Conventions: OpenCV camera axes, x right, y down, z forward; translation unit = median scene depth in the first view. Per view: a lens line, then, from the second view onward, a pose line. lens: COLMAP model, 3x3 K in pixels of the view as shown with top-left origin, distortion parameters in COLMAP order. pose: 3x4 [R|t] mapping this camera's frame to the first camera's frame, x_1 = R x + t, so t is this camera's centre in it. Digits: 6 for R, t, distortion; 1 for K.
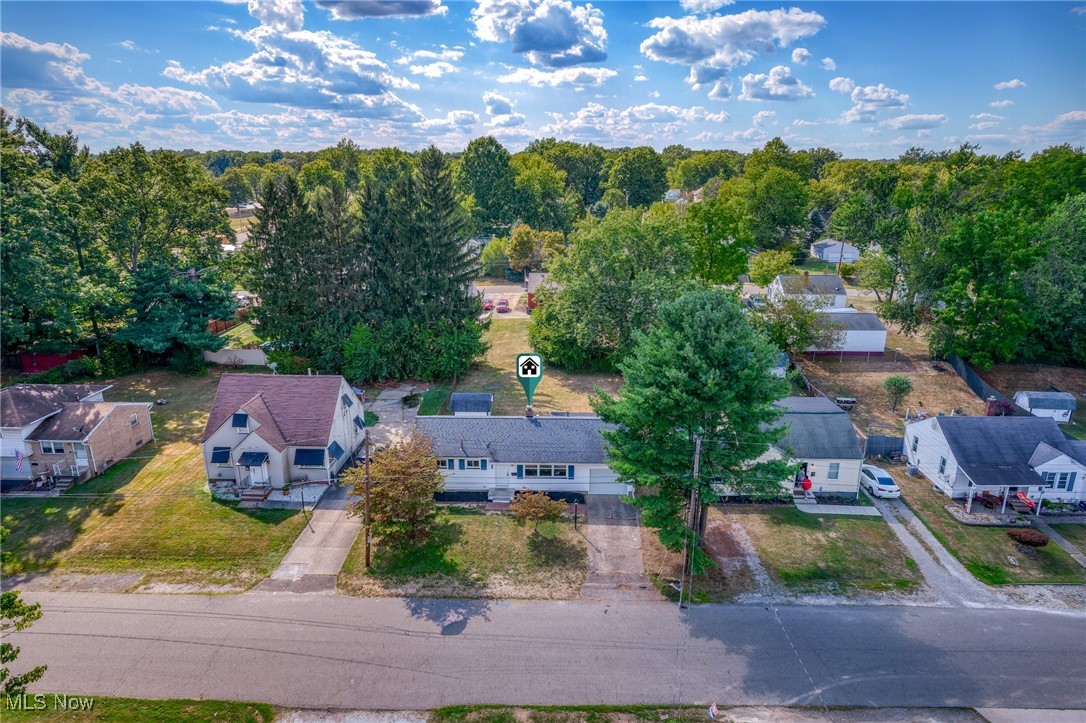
lens RADIAL K [[687.0, 0, 546.6], [0, 687.0, 360.1], [0, 0, 1]] dist [0.004381, 0.004648]
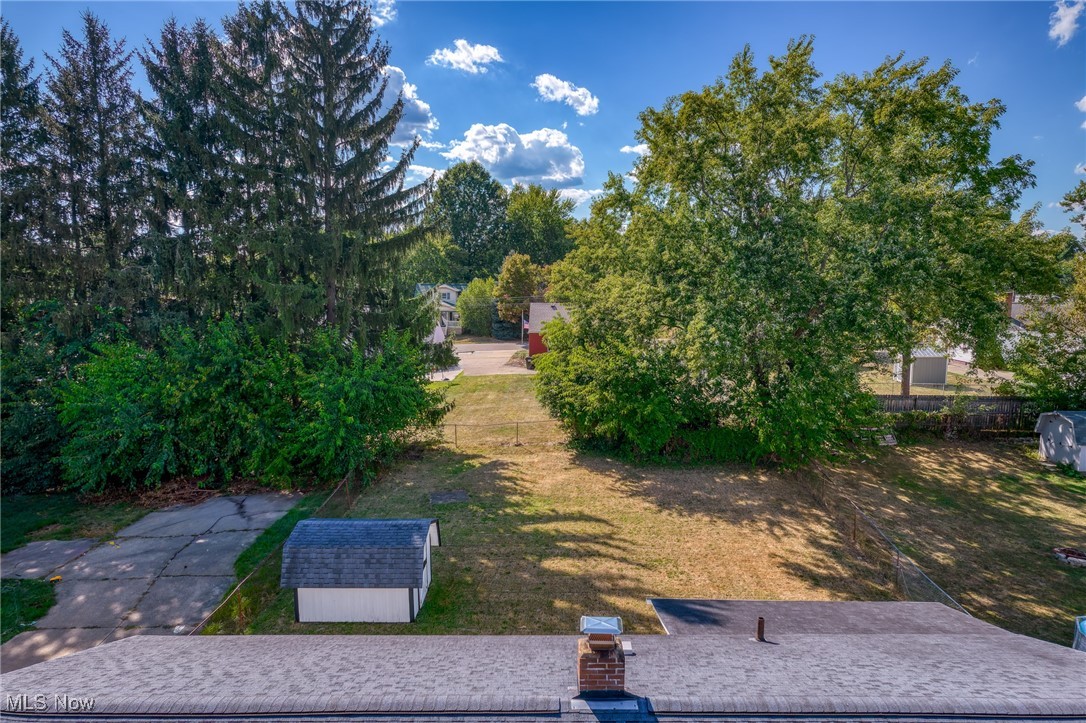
lens RADIAL K [[687.0, 0, 546.6], [0, 687.0, 360.1], [0, 0, 1]] dist [0.004381, 0.004648]
pose [[0.999895, -0.004851, 0.013637, -0.050850], [0.007011, 0.986574, -0.163165, 0.045727], [-0.012662, 0.163243, 0.986505, 1.081525]]
